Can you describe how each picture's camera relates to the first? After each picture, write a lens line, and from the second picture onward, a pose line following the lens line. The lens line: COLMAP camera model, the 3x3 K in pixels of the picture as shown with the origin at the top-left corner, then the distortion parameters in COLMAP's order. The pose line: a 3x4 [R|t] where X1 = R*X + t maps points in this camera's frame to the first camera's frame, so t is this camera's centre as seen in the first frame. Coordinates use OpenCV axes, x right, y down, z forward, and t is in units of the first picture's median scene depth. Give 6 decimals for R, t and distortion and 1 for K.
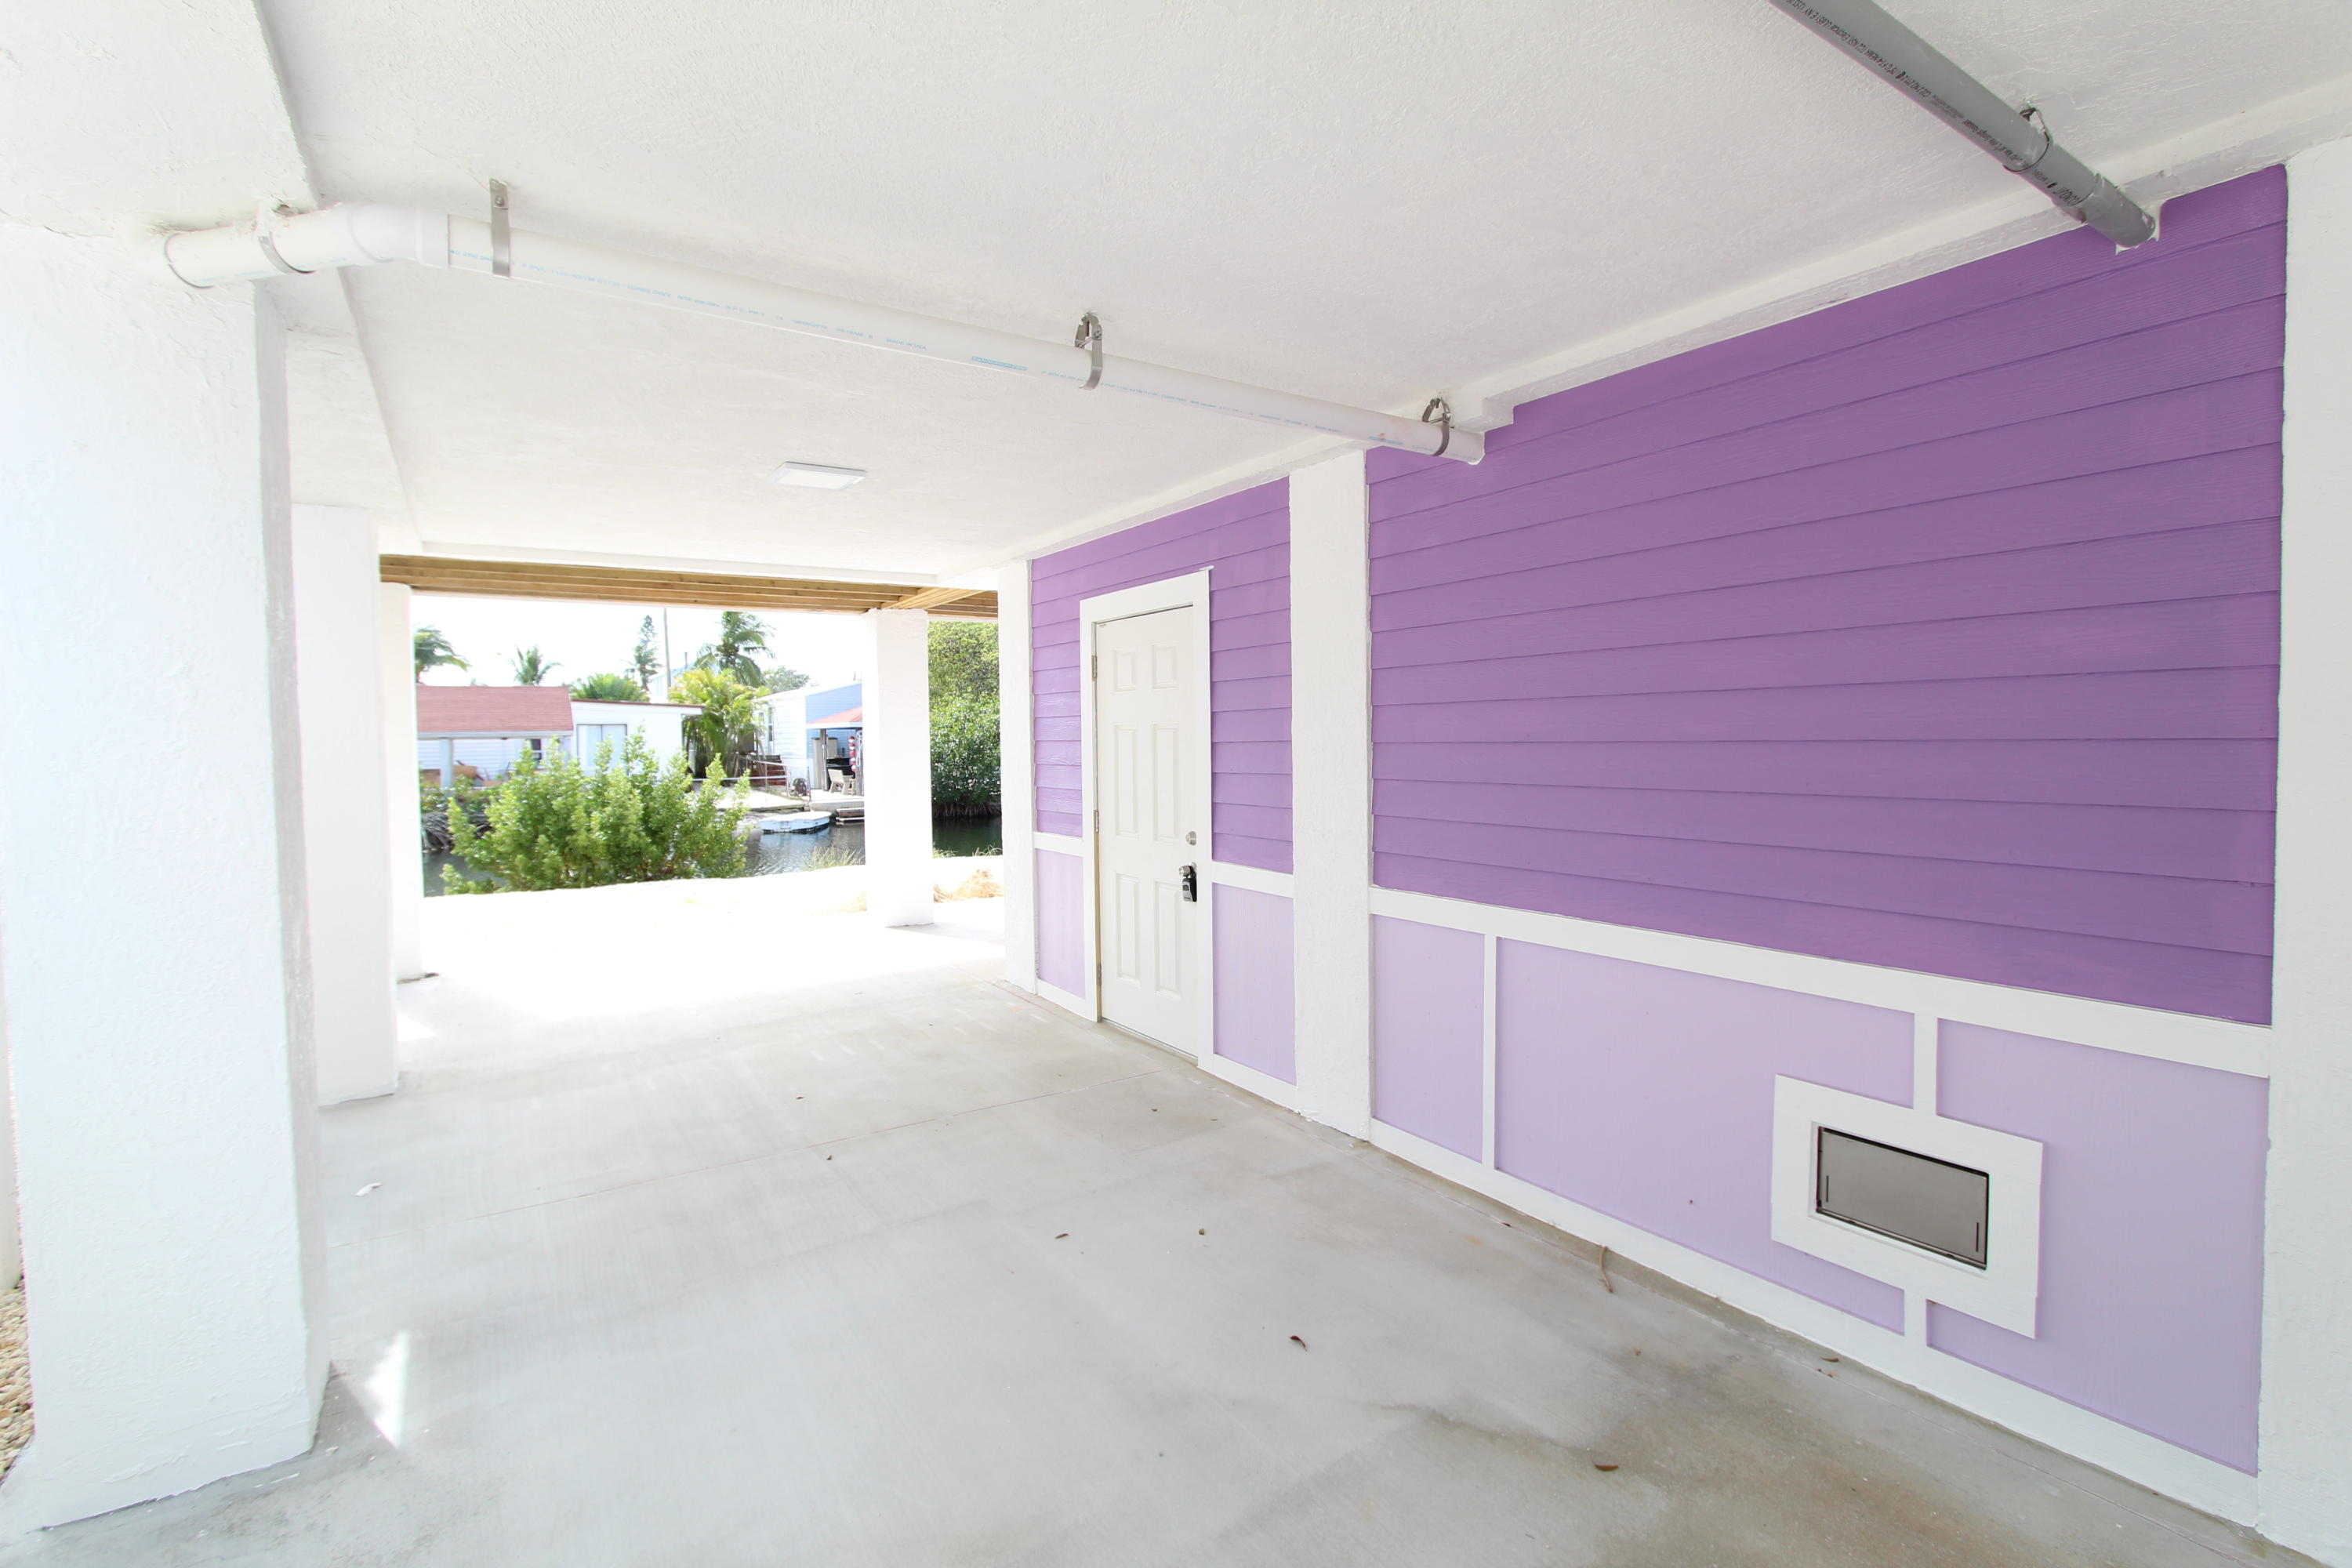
lens RADIAL K [[1086.4, 0, 1176.0], [0, 1086.4, 784.0], [0, 0, 1]] dist [-0.000889, -0.000097]
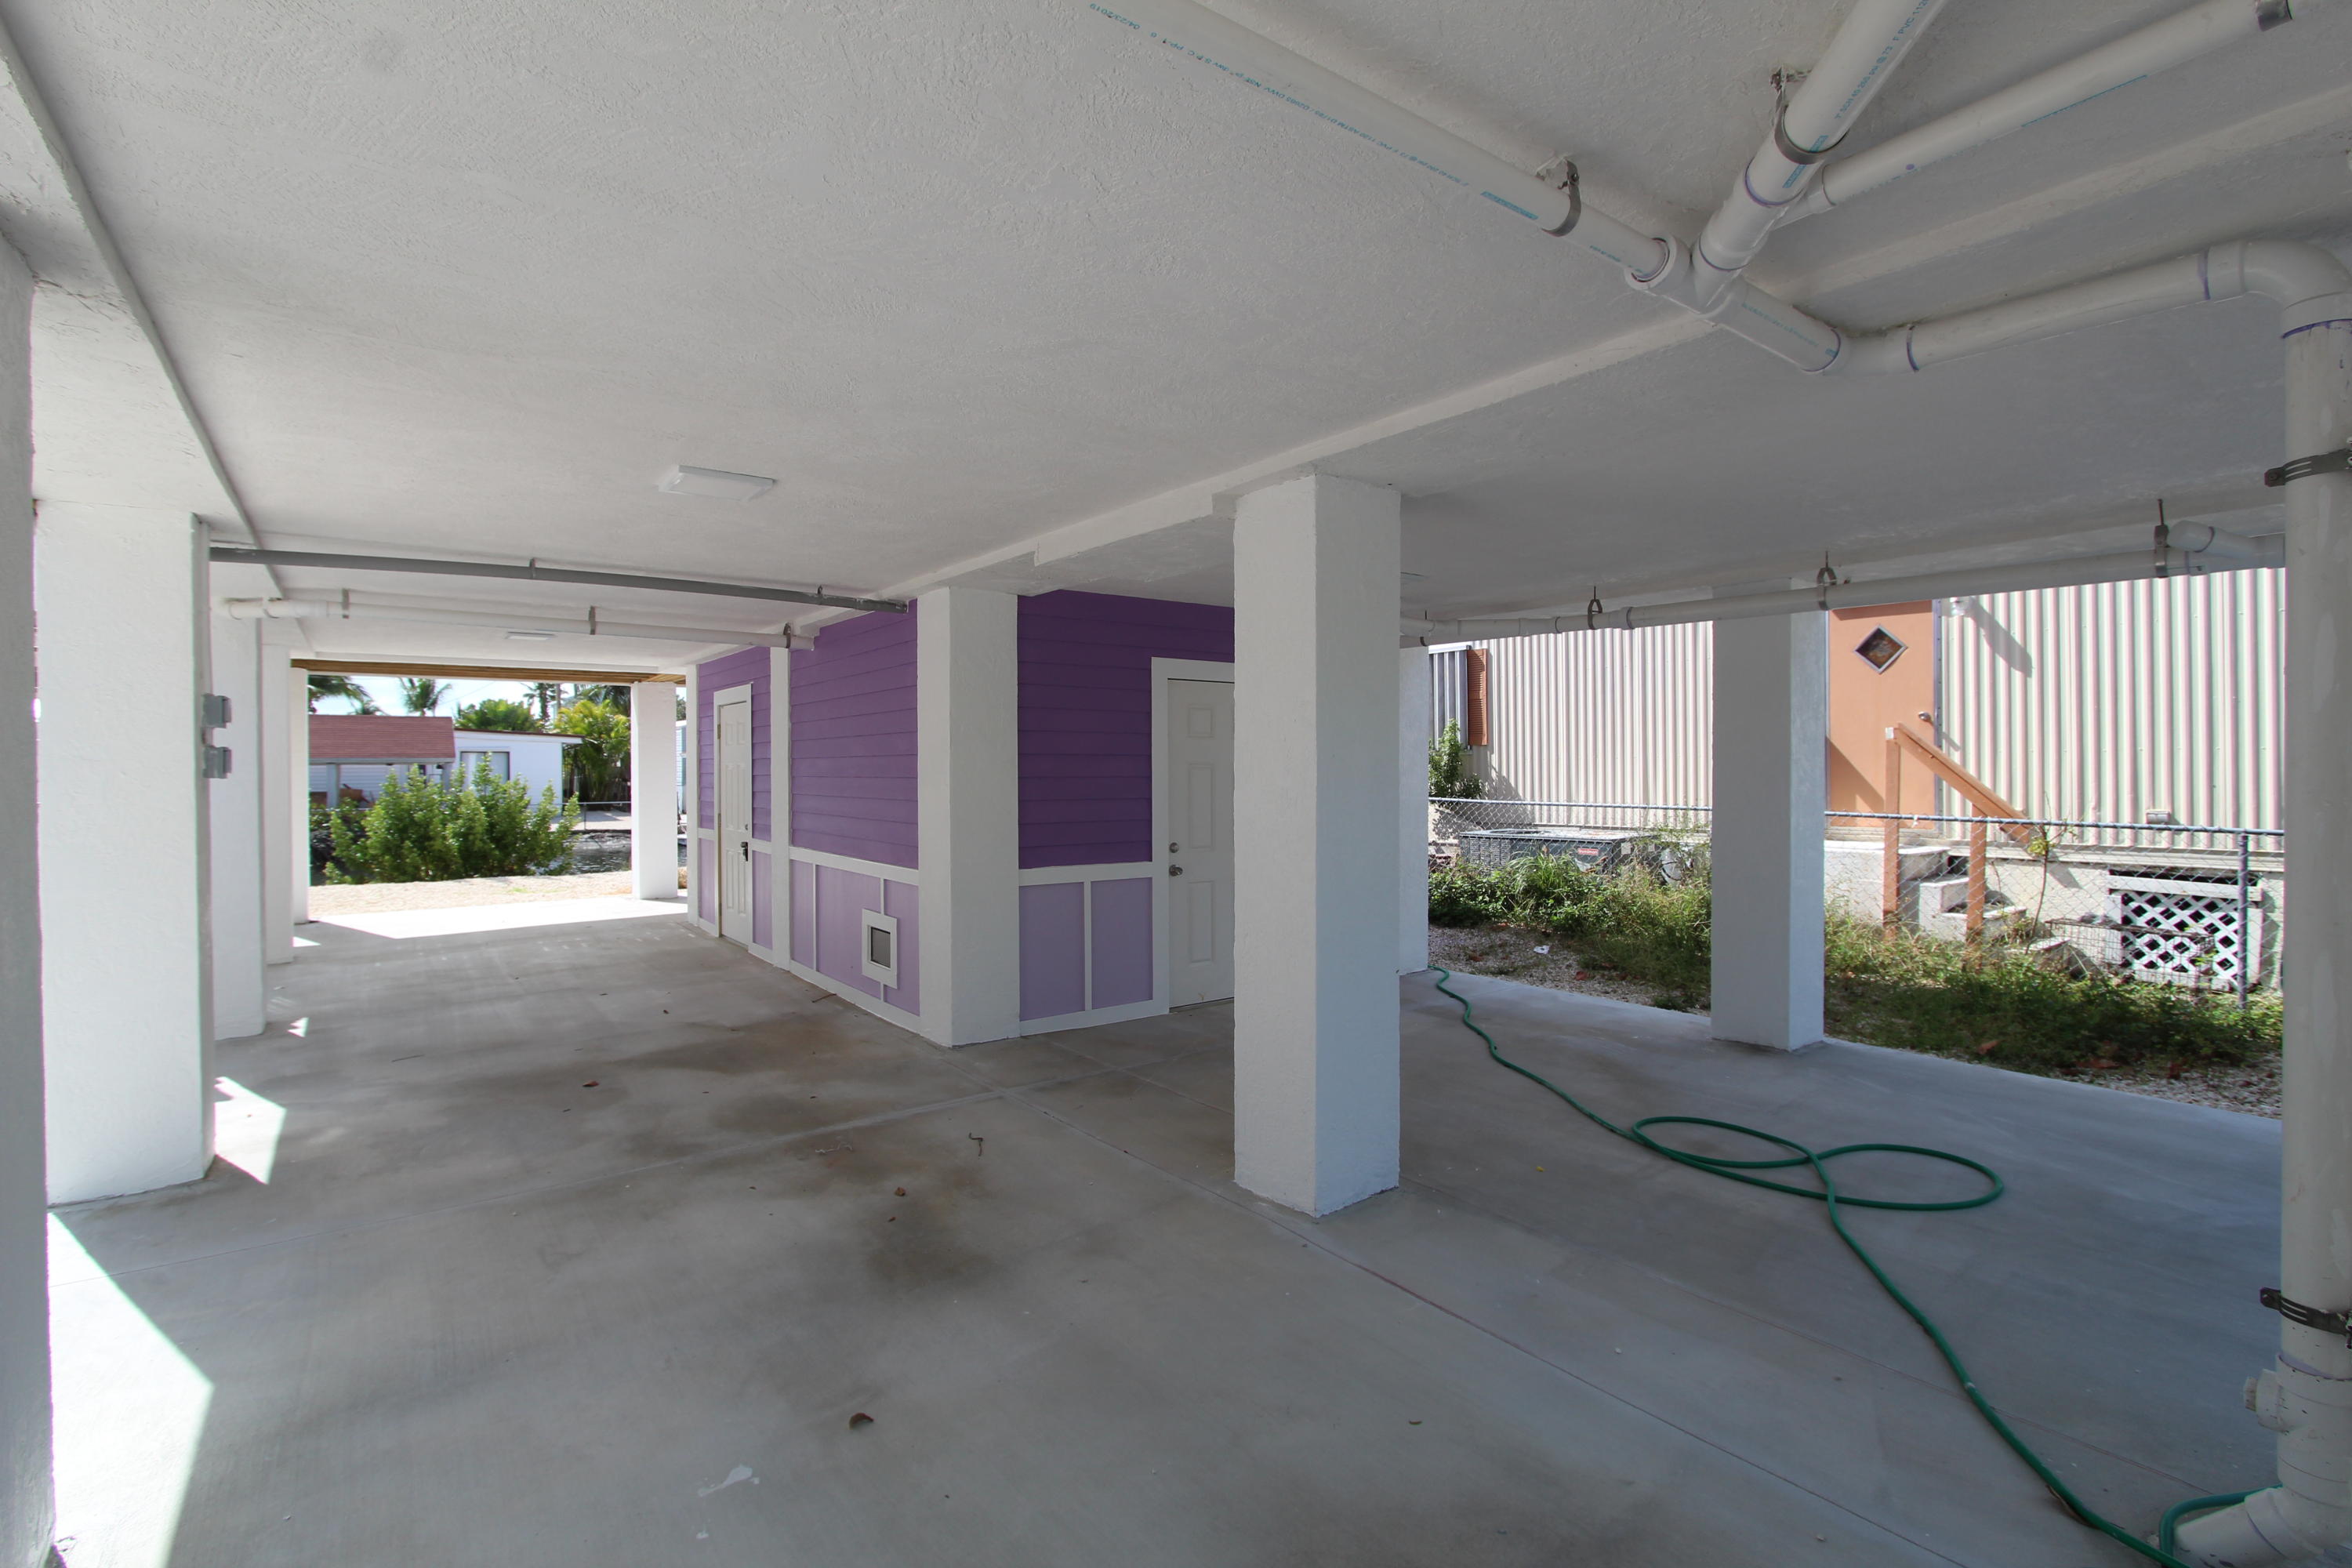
lens RADIAL K [[1076.8, 0, 1182.0], [0, 1076.8, 773.3], [0, 0, 1]] dist [-0.016151, -0.000498]
pose [[0.996916, 0.009364, 0.077920, 0.235955], [-0.006367, 0.999234, -0.038621, 0.009505], [-0.078222, 0.038006, 0.996211, -0.339674]]
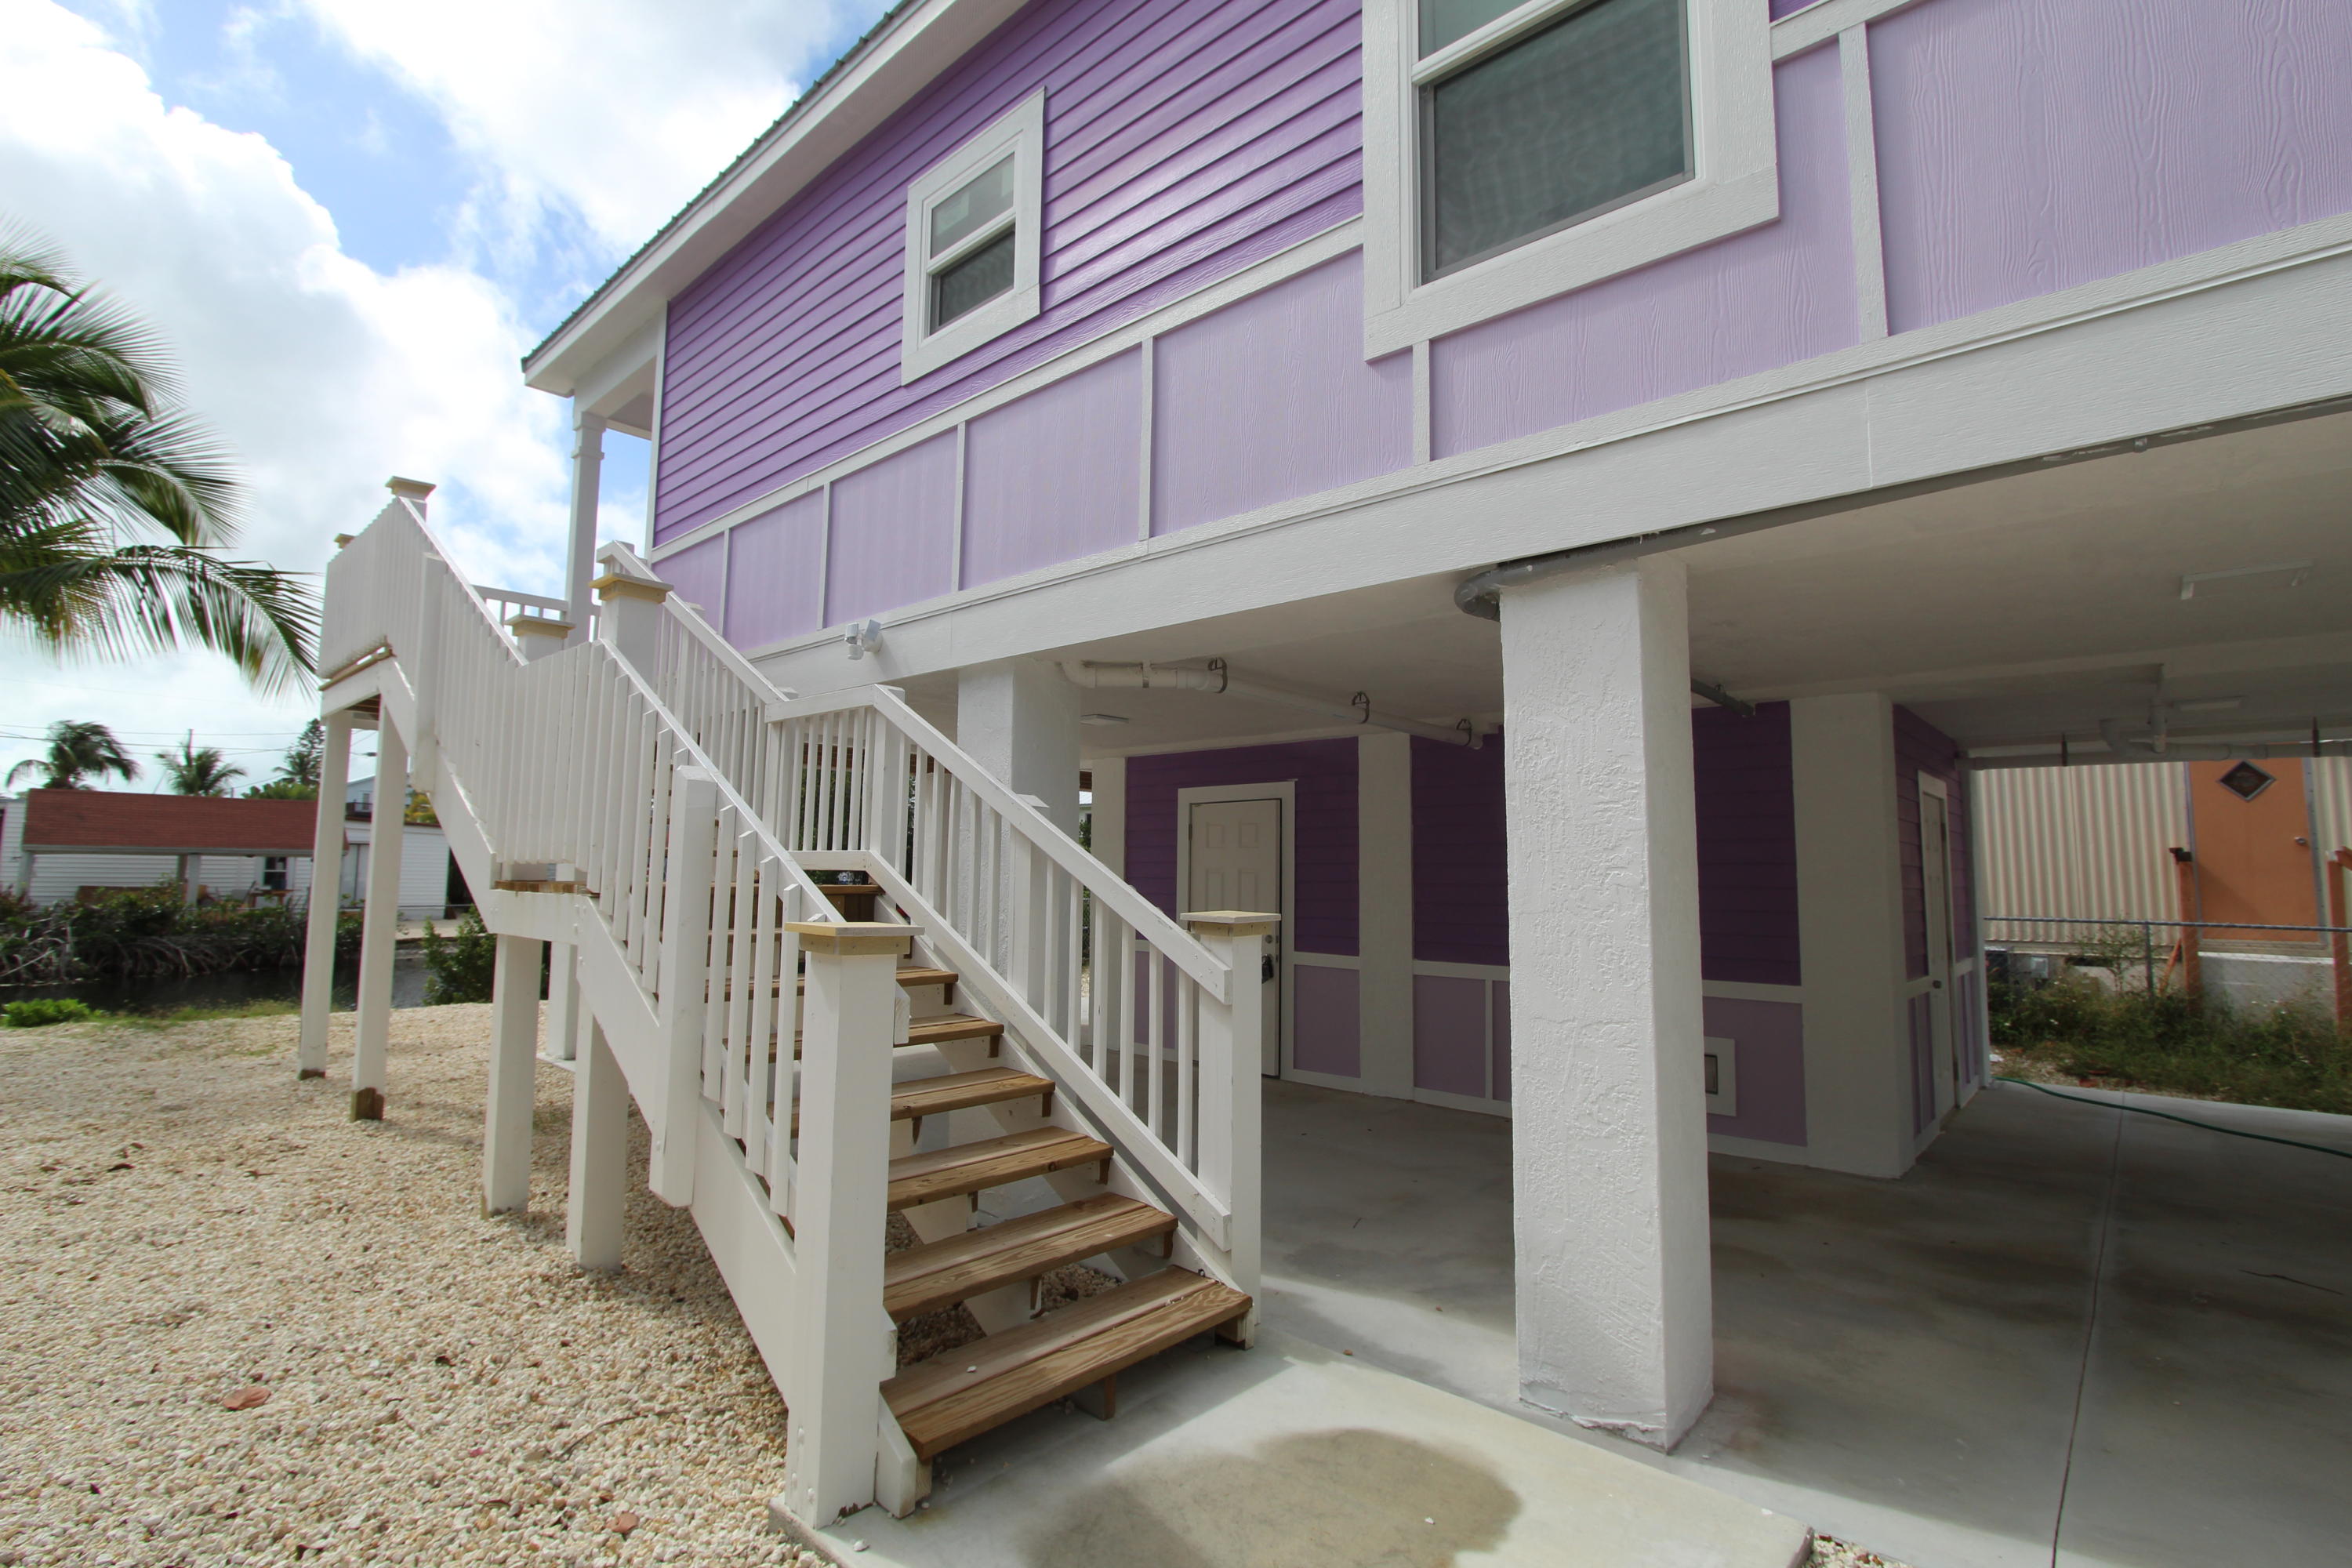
lens RADIAL K [[1076.8, 0, 1182.0], [0, 1076.8, 773.3], [0, 0, 1]] dist [-0.016151, -0.000498]
pose [[0.965928, 0.048490, 0.254227, -0.217129], [-0.013303, 0.990296, -0.138339, 0.011750], [-0.258468, 0.130243, 0.957200, -0.224146]]
